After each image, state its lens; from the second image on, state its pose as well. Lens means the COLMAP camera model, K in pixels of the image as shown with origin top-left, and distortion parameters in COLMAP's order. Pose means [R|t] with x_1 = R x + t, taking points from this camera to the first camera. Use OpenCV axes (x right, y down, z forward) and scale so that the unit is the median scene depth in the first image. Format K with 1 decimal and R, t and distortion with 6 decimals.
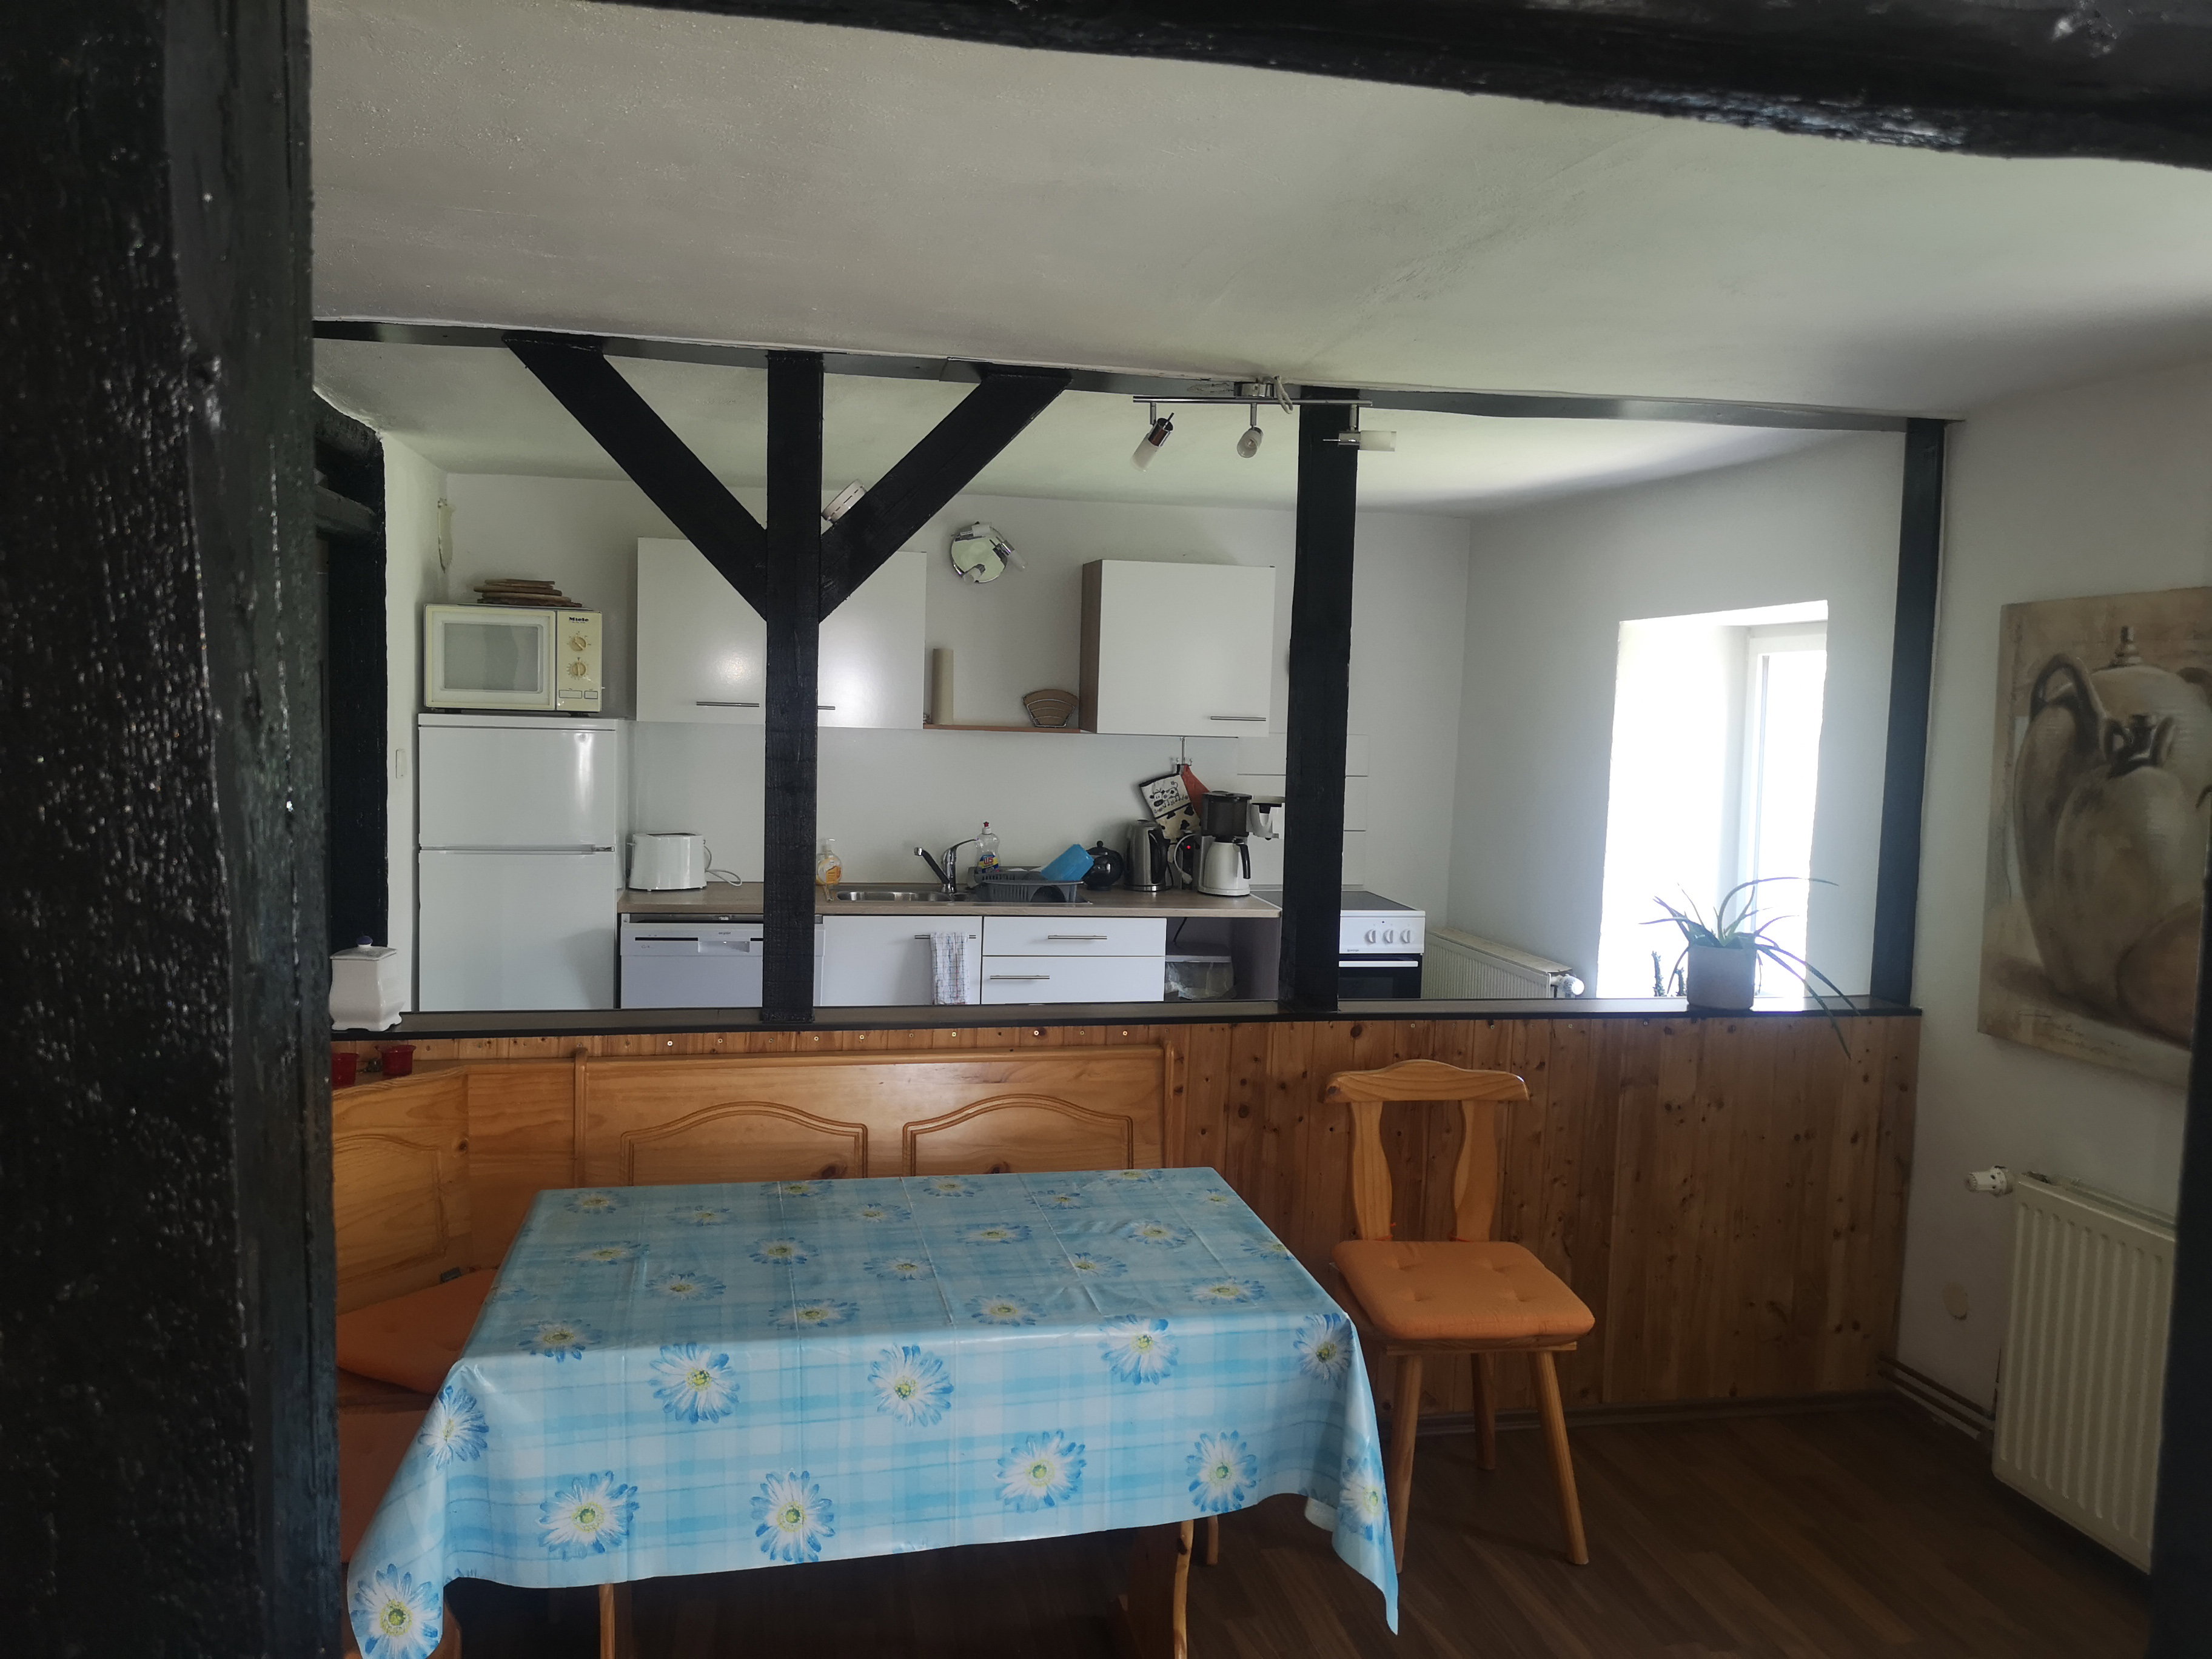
lens RADIAL K [[1738.2, 0, 1106.0], [0, 1738.2, 829.5], [0, 0, 1]] dist [0.075774, -0.107609]
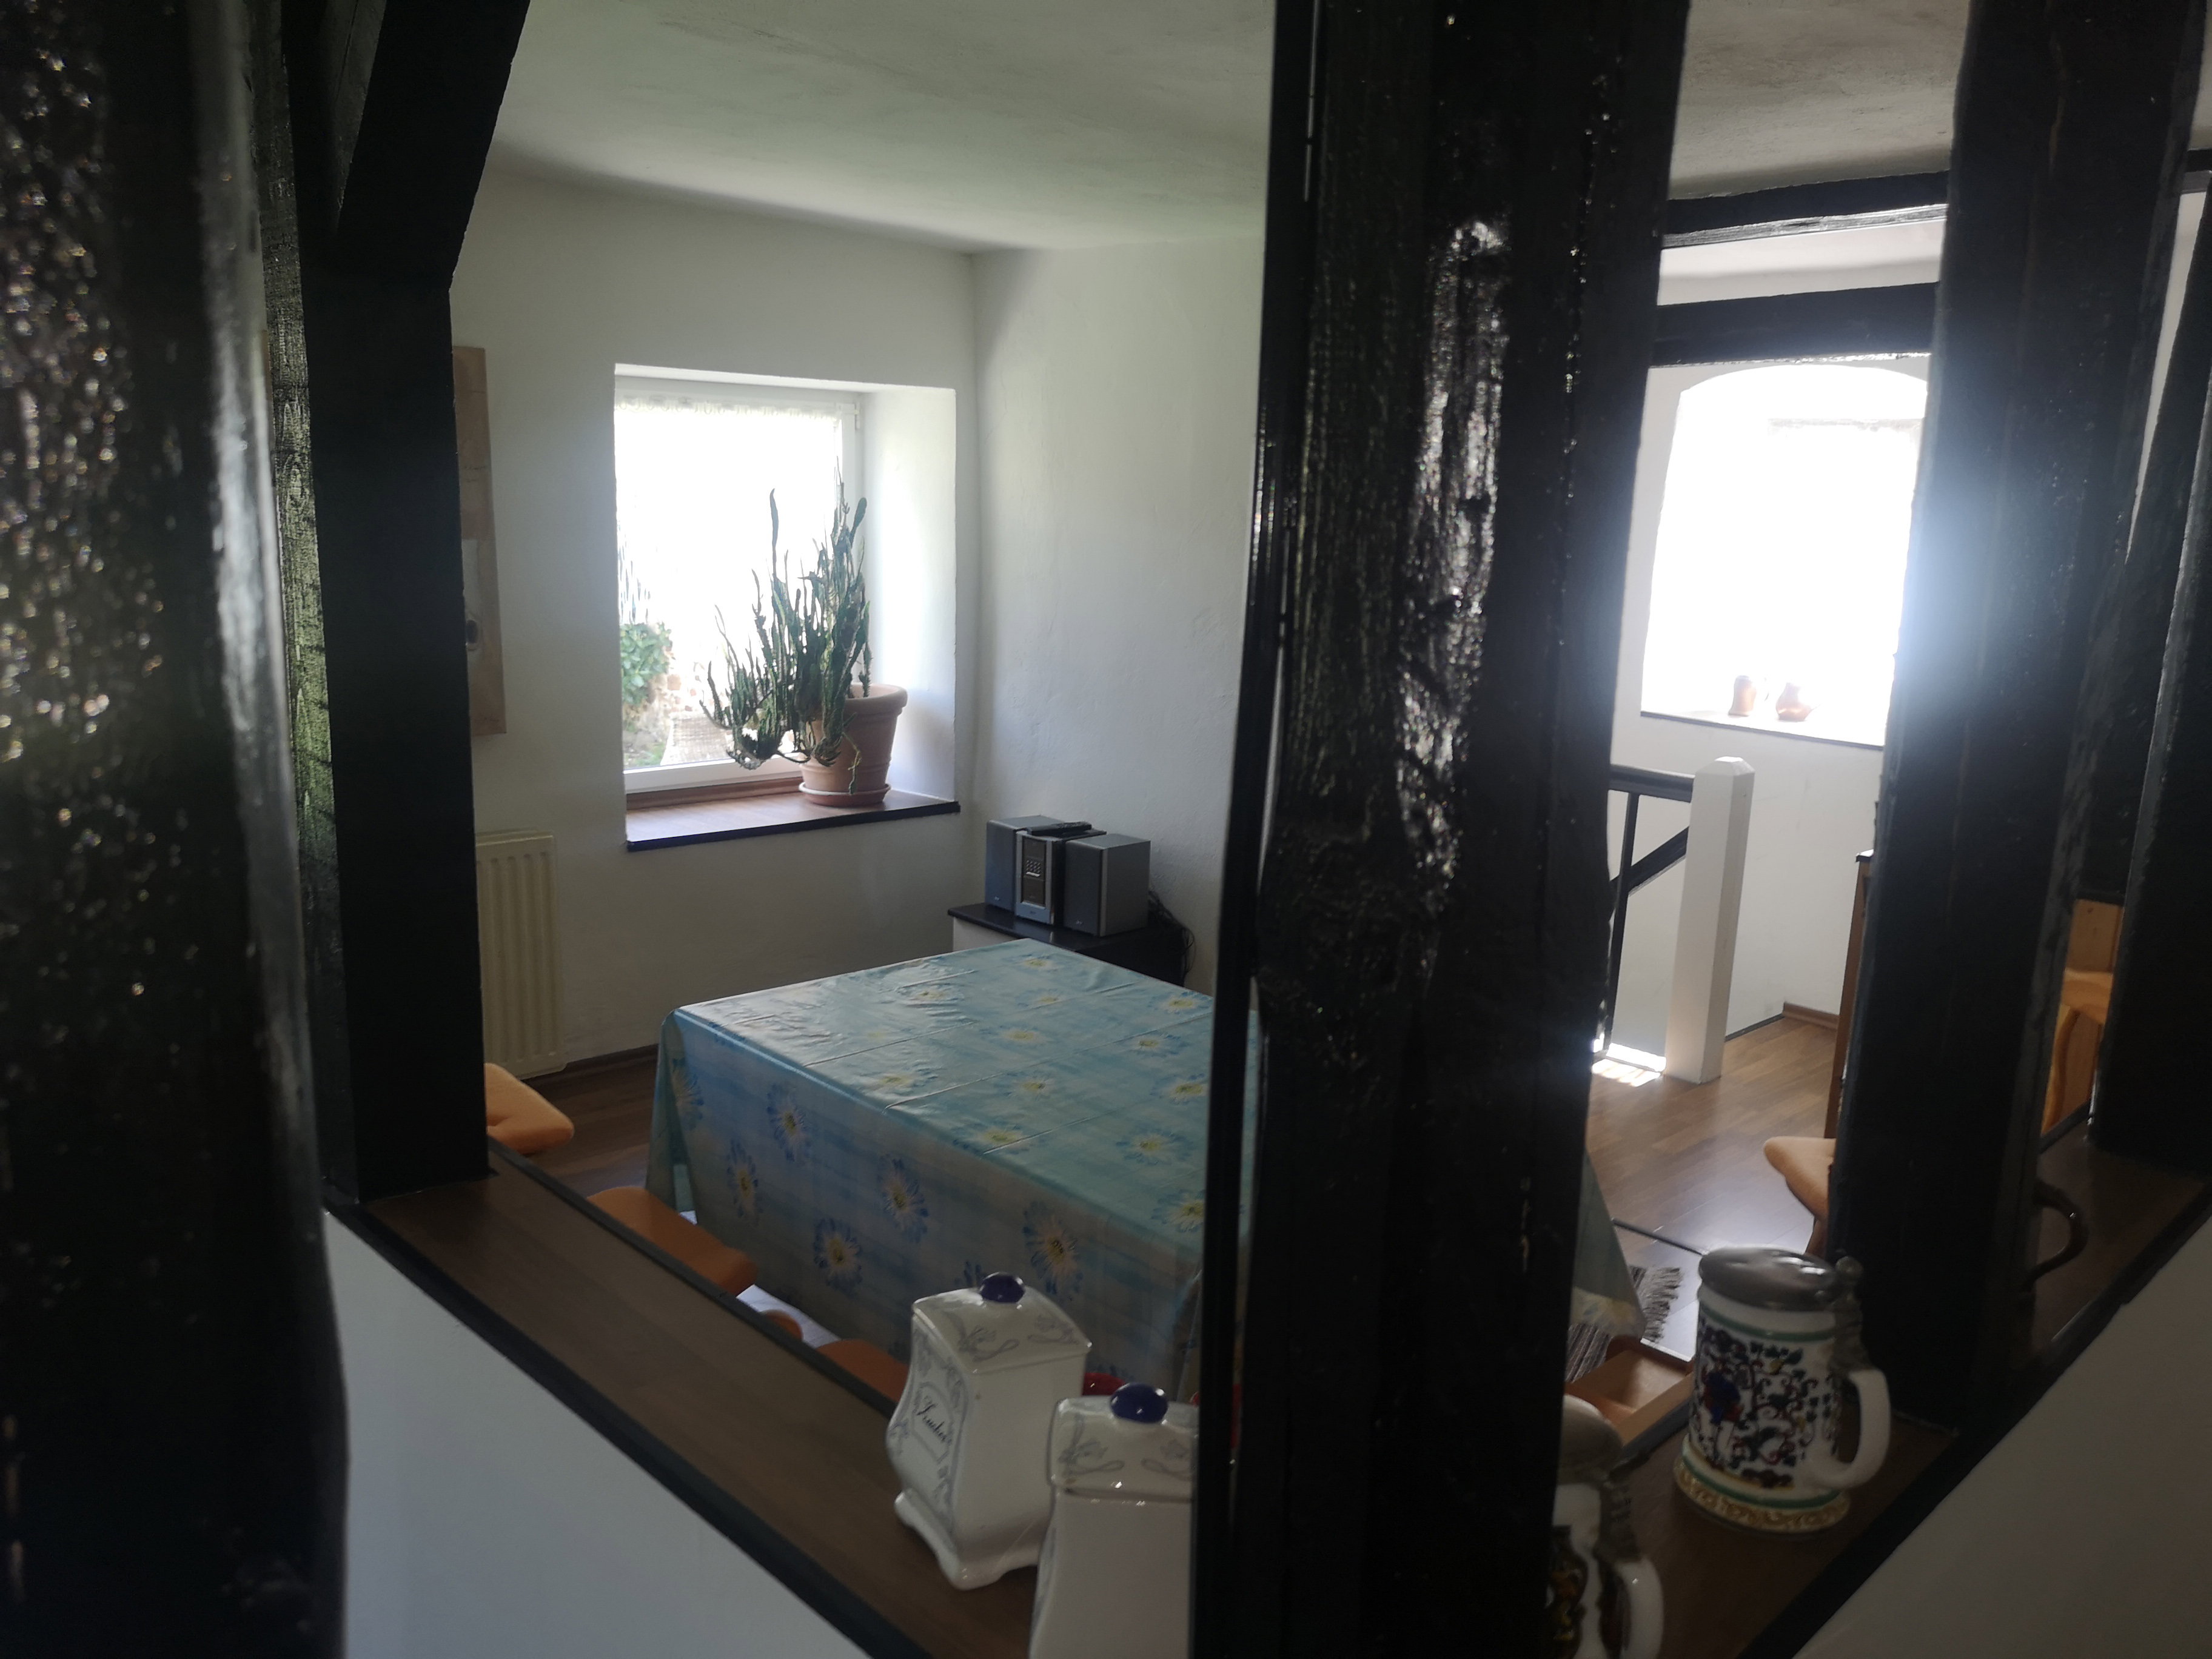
lens RADIAL K [[1738.2, 0, 1106.0], [0, 1738.2, 829.5], [0, 0, 1]] dist [0.075774, -0.107609]
pose [[-0.528154, -0.216303, 0.821137, -0.764160], [0.017381, 0.964056, 0.265129, -0.123251], [-0.848971, 0.154302, -0.505410, 1.257951]]
